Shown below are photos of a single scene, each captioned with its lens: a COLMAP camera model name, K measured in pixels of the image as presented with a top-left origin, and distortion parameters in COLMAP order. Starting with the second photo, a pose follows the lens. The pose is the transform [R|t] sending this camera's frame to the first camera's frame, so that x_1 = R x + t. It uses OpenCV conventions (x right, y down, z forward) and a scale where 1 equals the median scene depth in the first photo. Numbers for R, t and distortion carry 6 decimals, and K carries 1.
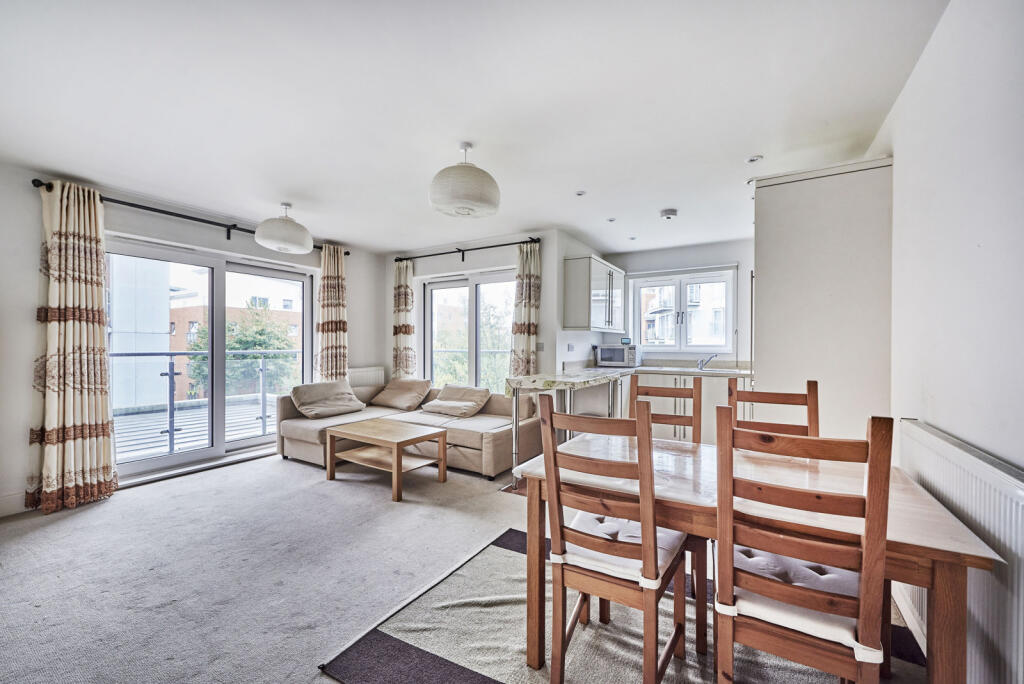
lens RADIAL K [[408.0, 0, 514.7], [0, 408.0, 346.3], [0, 0, 1]] dist [0.001492, 0.000059]
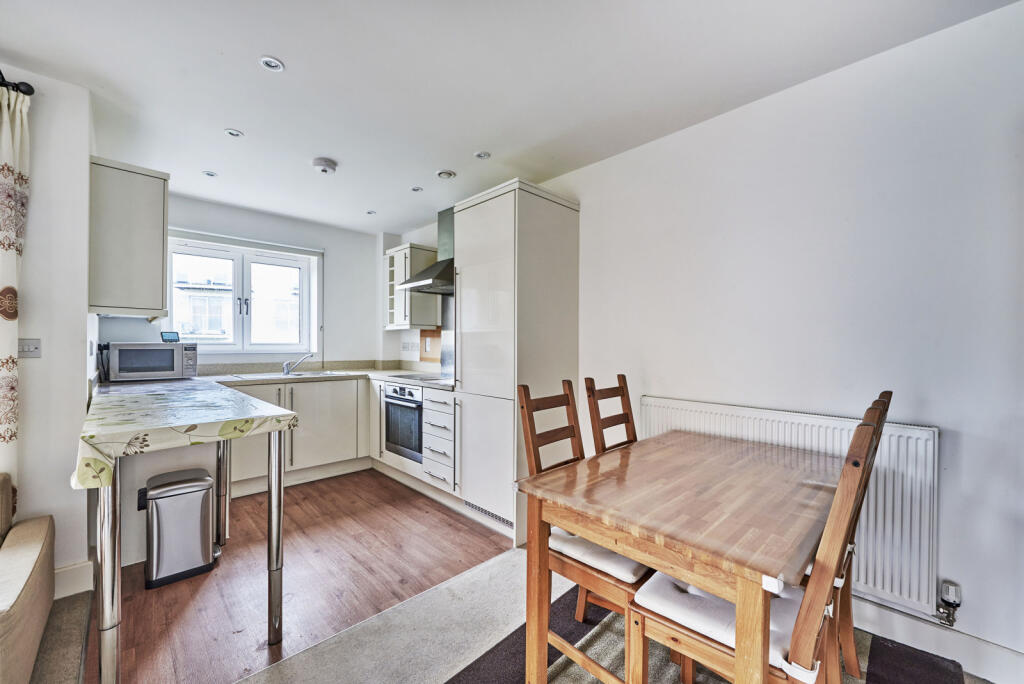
lens RADIAL K [[408.0, 0, 513.8], [0, 408.0, 344.3], [0, 0, 1]] dist [0.001492, 0.000059]
pose [[0.252609, -0.003402, 0.967562, -0.246922], [-0.000689, 0.999993, 0.003695, -0.004544], [-0.967568, -0.001600, 0.252605, 0.478323]]
